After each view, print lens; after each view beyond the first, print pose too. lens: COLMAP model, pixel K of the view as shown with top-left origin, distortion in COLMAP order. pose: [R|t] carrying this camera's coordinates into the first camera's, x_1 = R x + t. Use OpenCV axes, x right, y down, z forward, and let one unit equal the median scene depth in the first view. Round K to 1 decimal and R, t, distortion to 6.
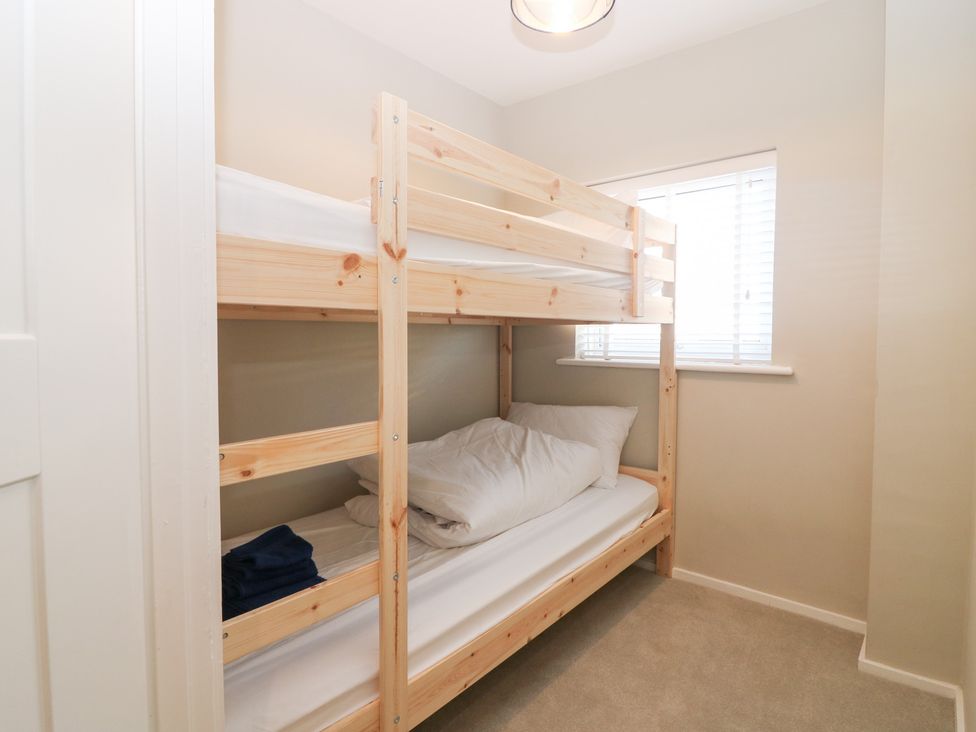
lens RADIAL K [[542.3, 0, 504.6], [0, 542.3, 324.0], [0, 0, 1]] dist [0.000753, -0.015716]
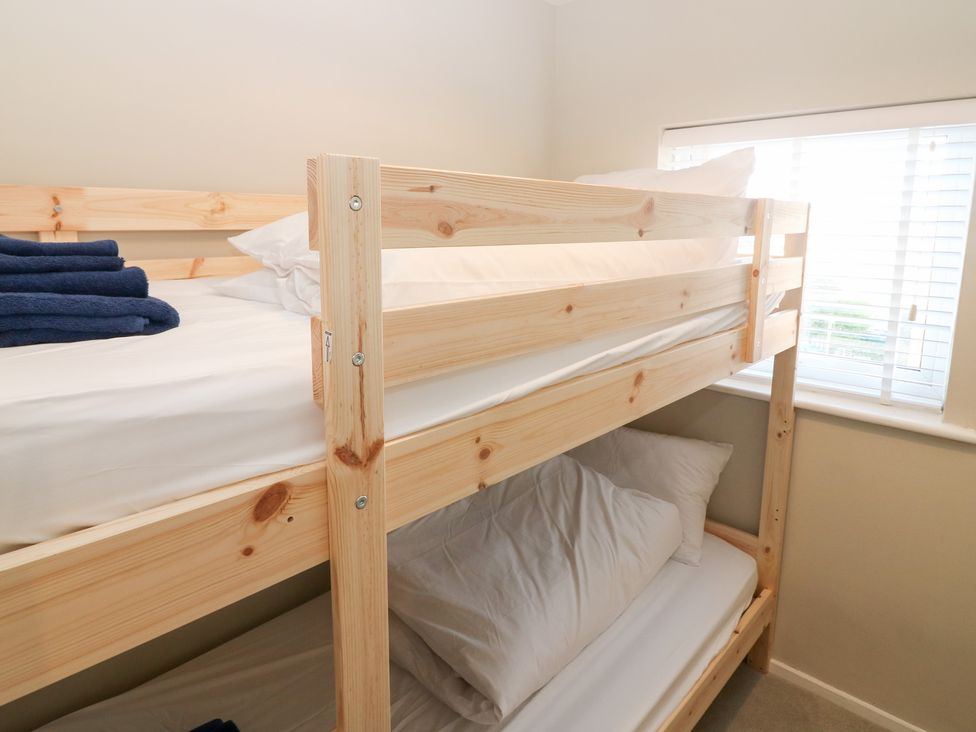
lens RADIAL K [[681.2, 0, 501.1], [0, 681.2, 361.9], [0, 0, 1]] dist [-0.001055, 0.000296]
pose [[0.997319, 0.020844, -0.070140, -0.006617], [-0.012196, 0.992513, 0.121529, -0.094899], [0.072148, -0.120348, 0.990107, 0.114675]]
